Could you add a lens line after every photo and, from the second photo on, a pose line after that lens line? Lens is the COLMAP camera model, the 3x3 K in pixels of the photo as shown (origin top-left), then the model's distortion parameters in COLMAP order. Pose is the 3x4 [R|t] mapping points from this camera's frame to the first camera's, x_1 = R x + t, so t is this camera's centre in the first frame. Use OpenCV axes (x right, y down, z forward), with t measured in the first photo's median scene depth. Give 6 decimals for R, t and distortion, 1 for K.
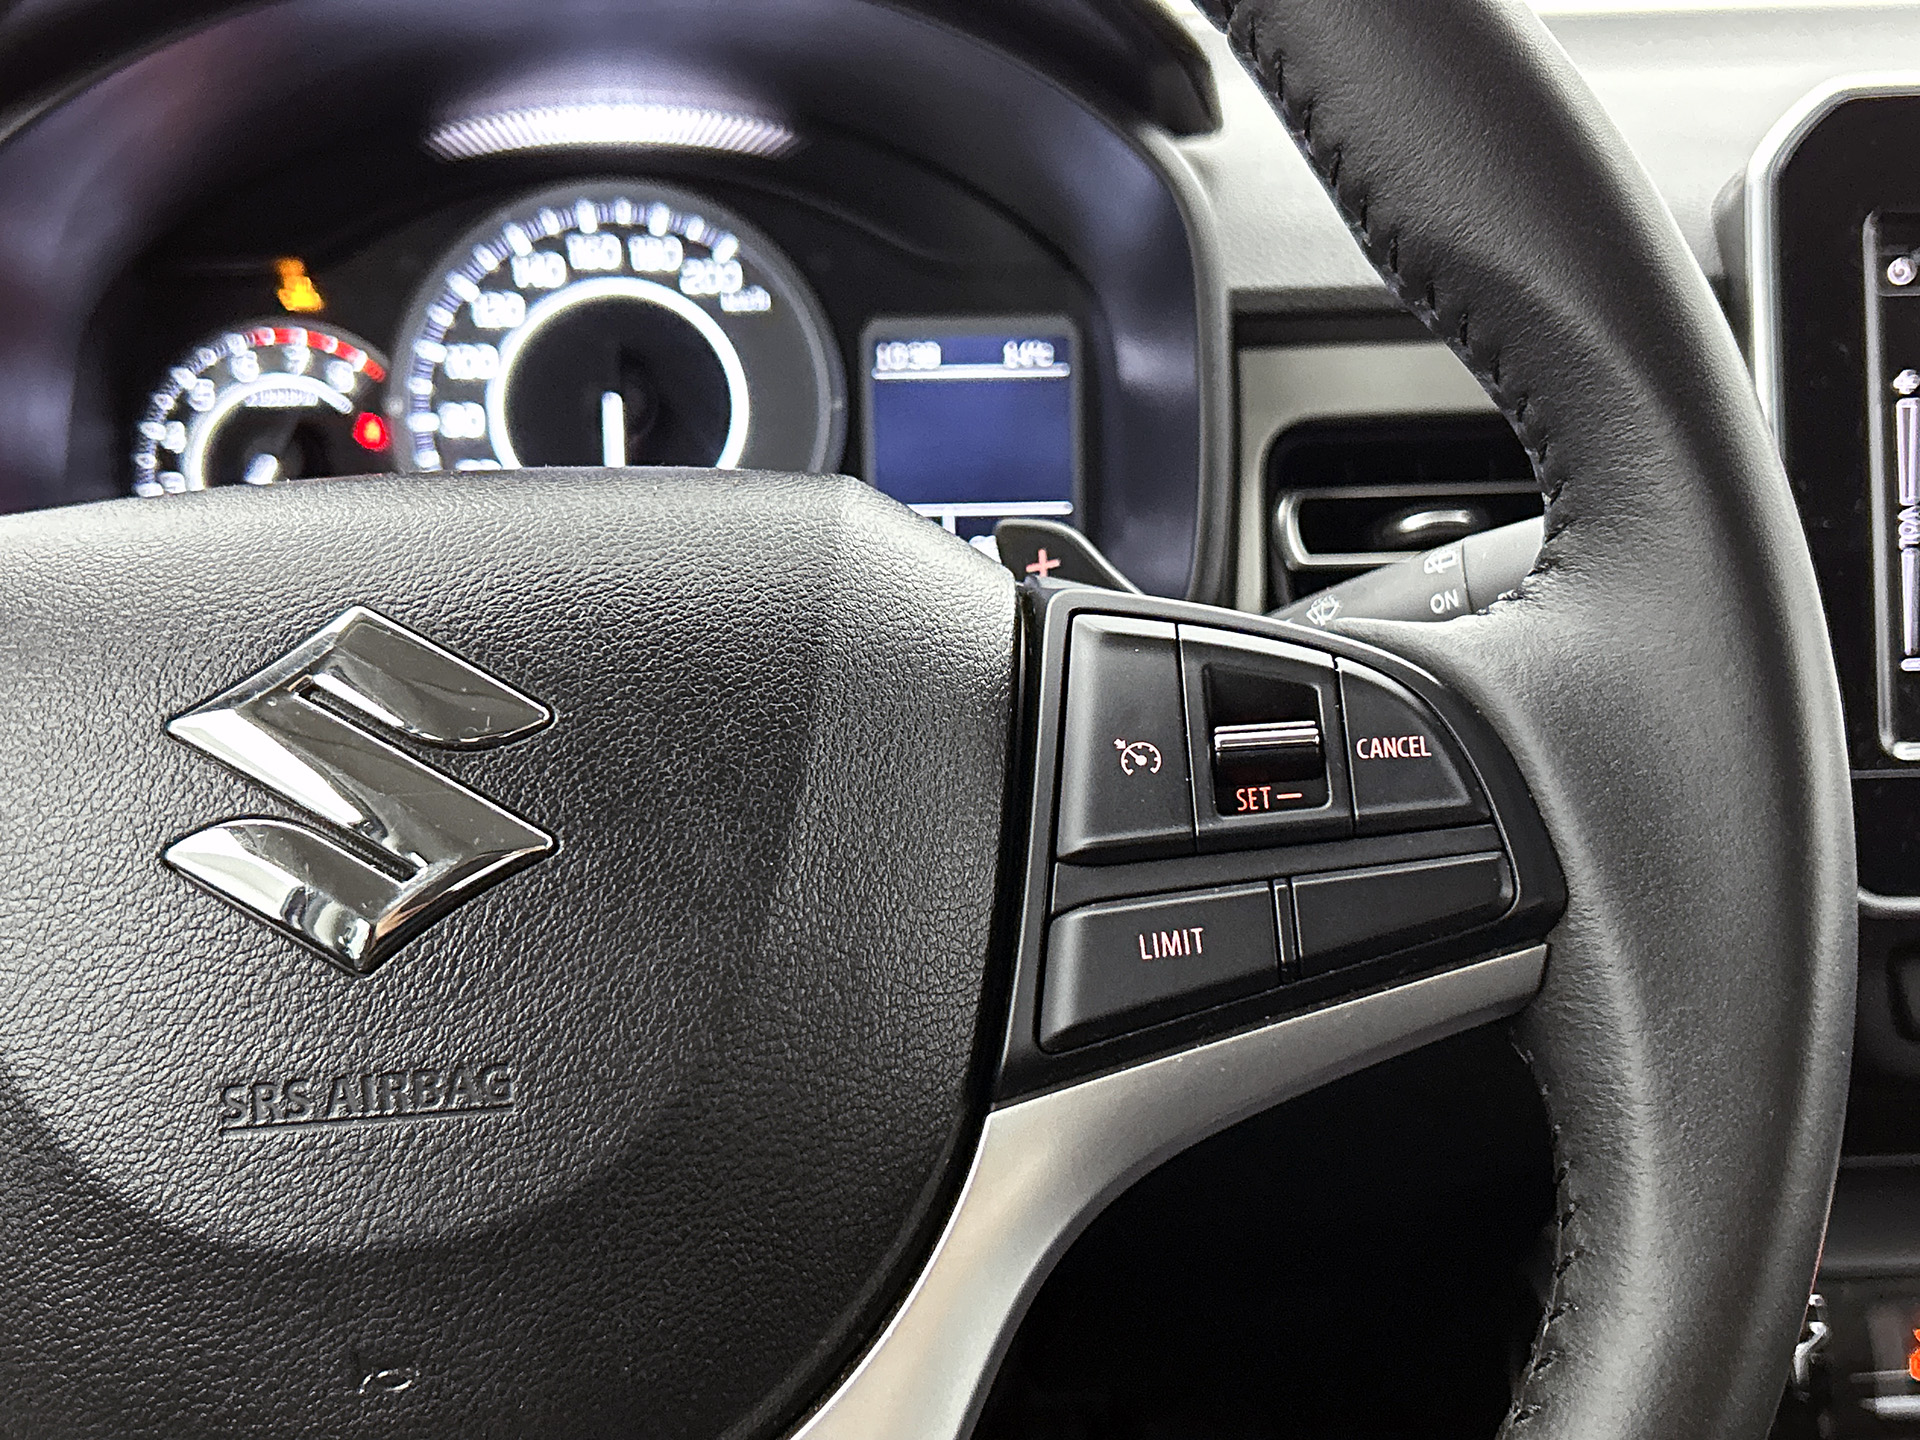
lens RADIAL K [[2346.3, 0, 963.3], [0, 2346.3, 726.8], [0, 0, 1]] dist [0.075740, 0.000000]
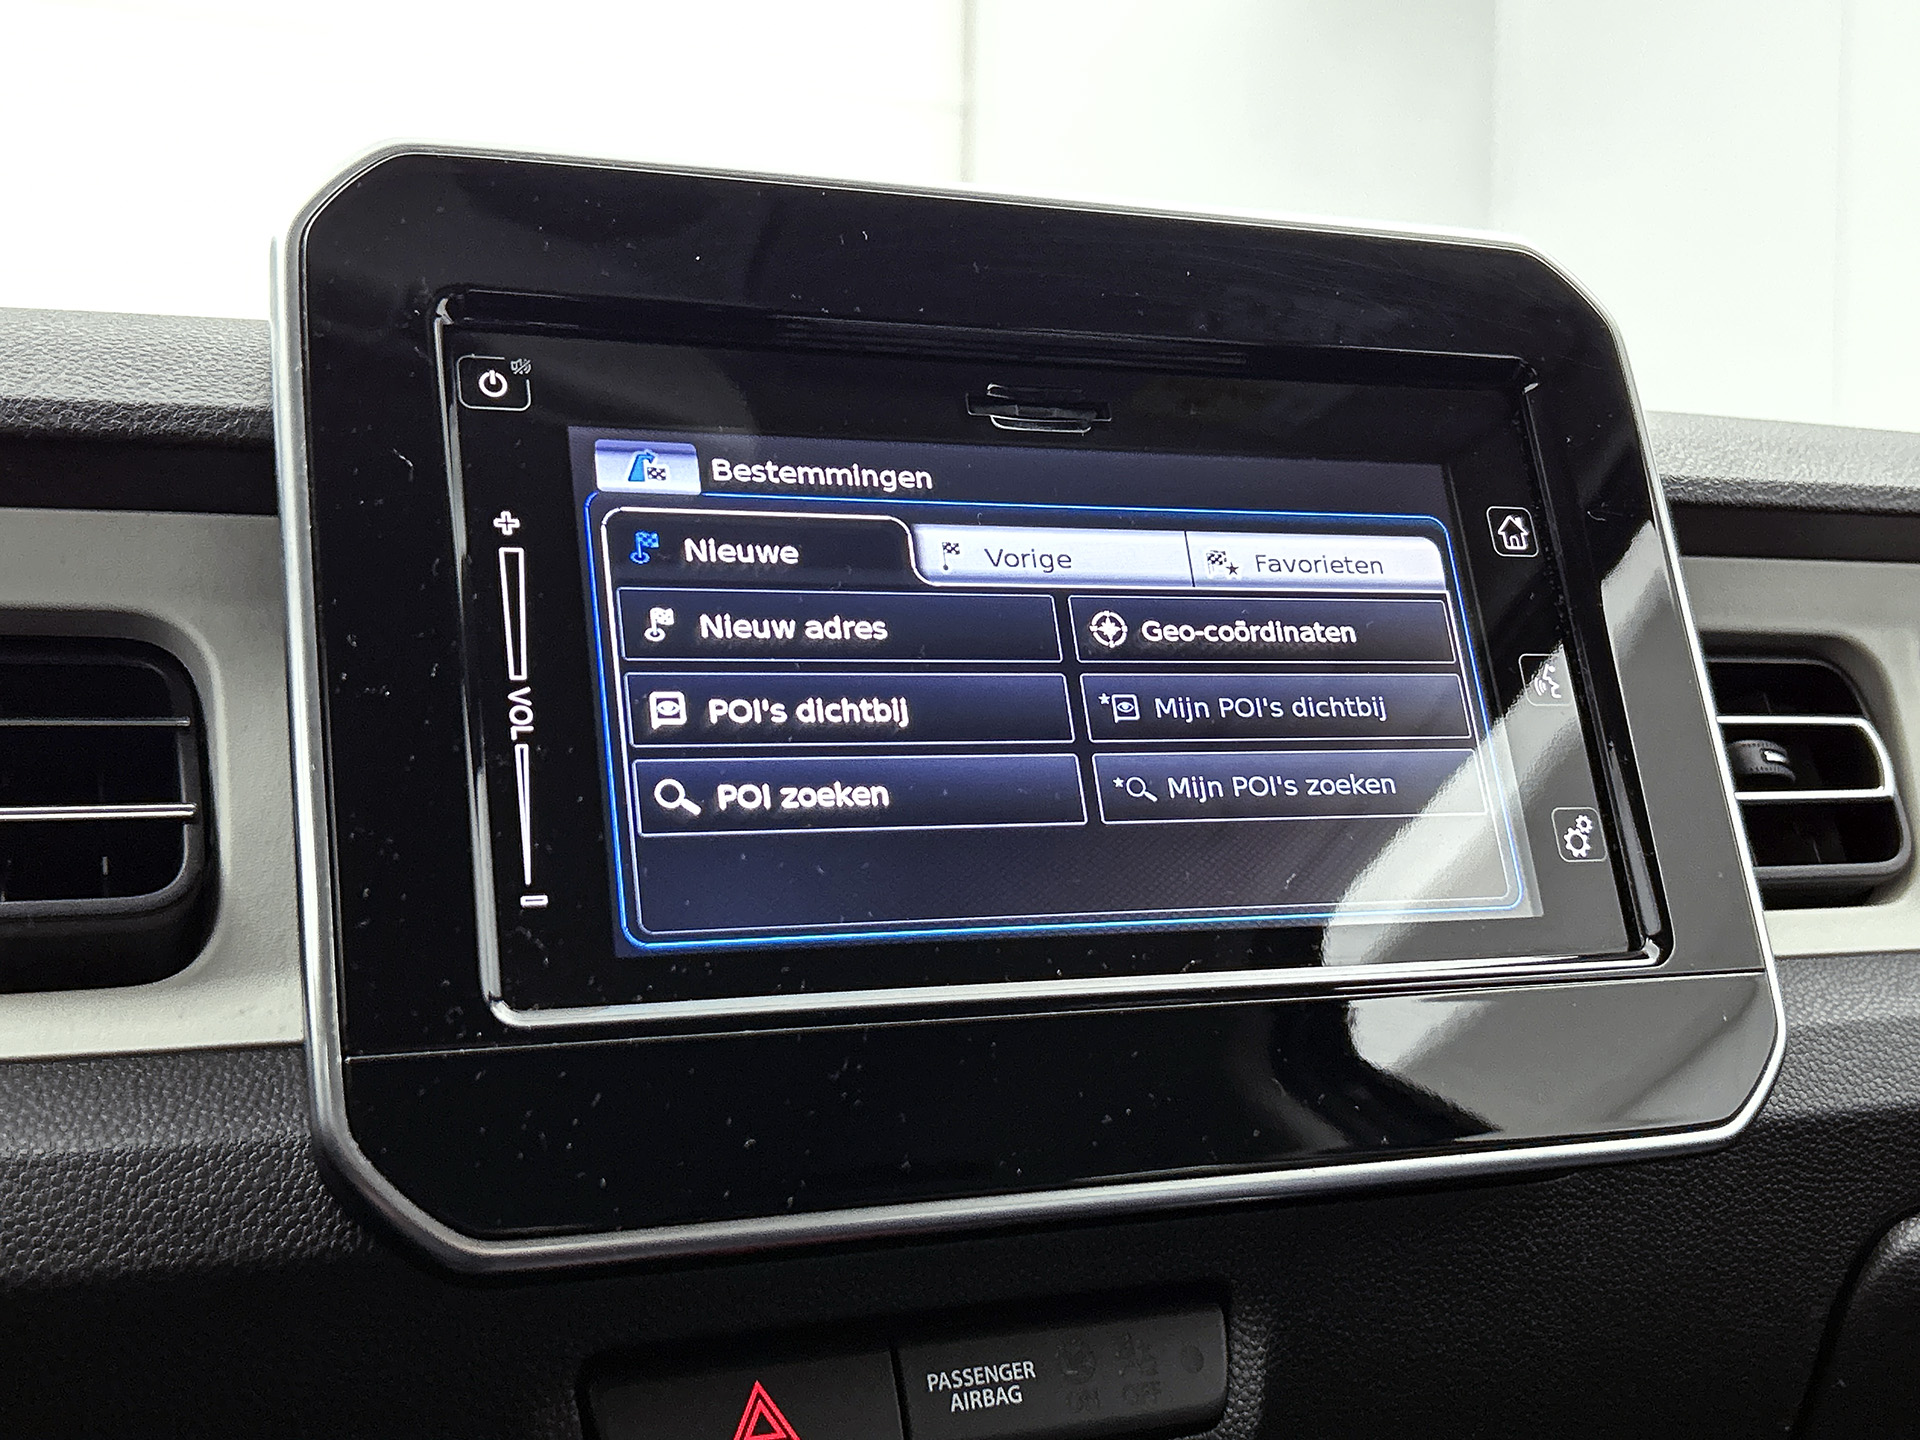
lens RADIAL K [[2346.3, 0, 975.8], [0, 2346.3, 714.5], [0, 0, 1]] dist [0.075740, 0.000000]
pose [[0.940801, 0.006628, 0.338894, 0.270783], [0.102669, 0.947270, -0.303544, 0.133667], [-0.323036, 0.320368, 0.890512, 0.315971]]
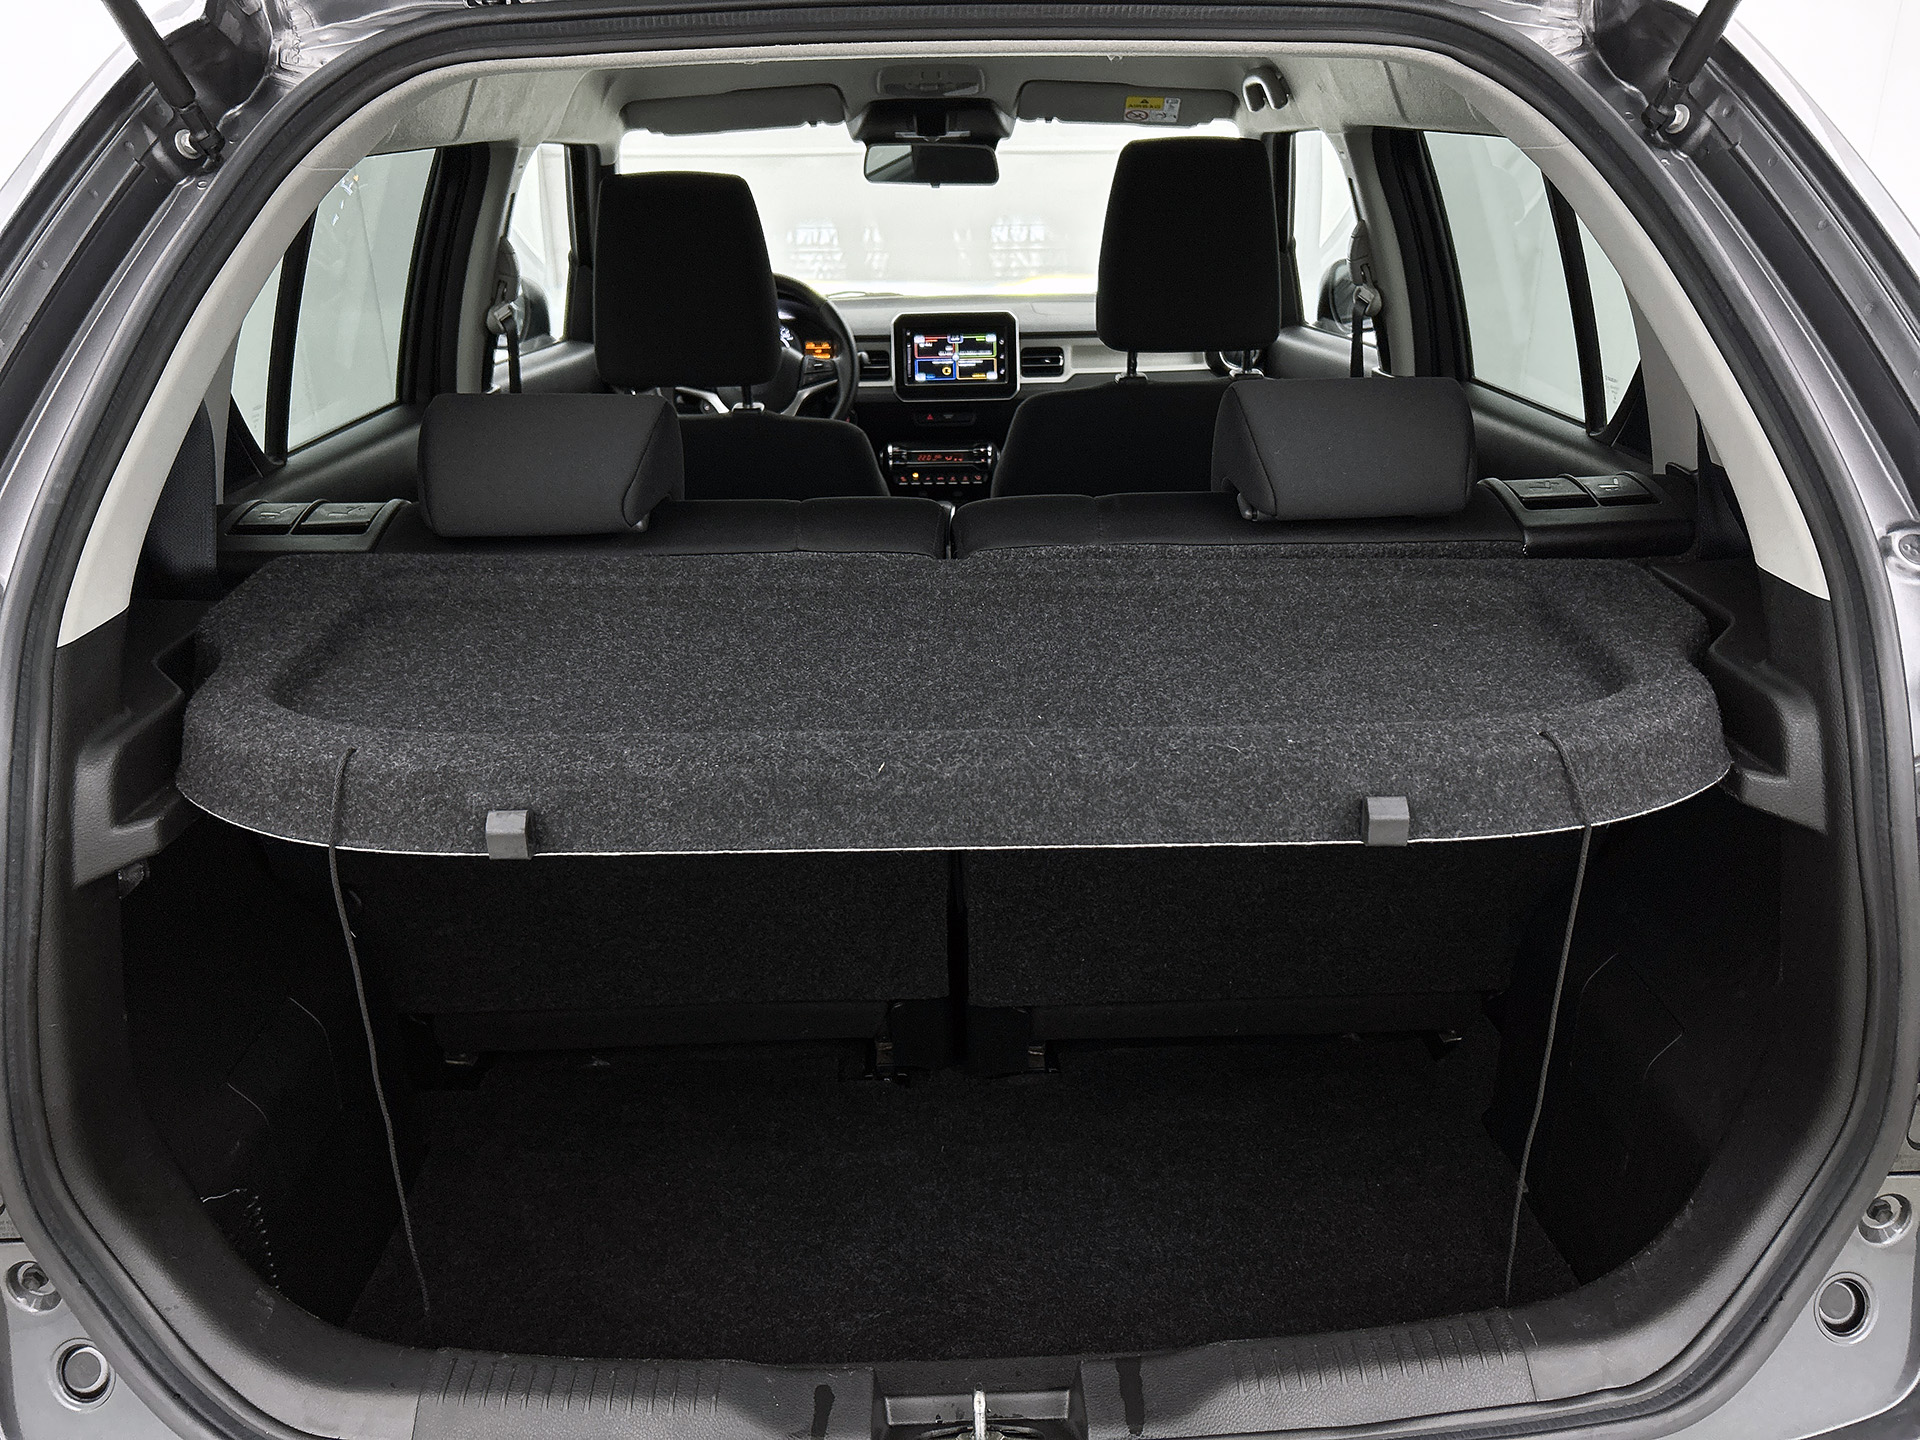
lens RADIAL K [[1476.2, 0, 994.5], [0, 1476.2, 778.9], [0, 0, 1]] dist [0.066588, -0.081818]
pose [[0.999764, 0.003829, -0.021404, 0.822283], [-0.002119, 0.996847, 0.079321, 1.048910], [0.021640, -0.079257, 0.996619, -4.762827]]
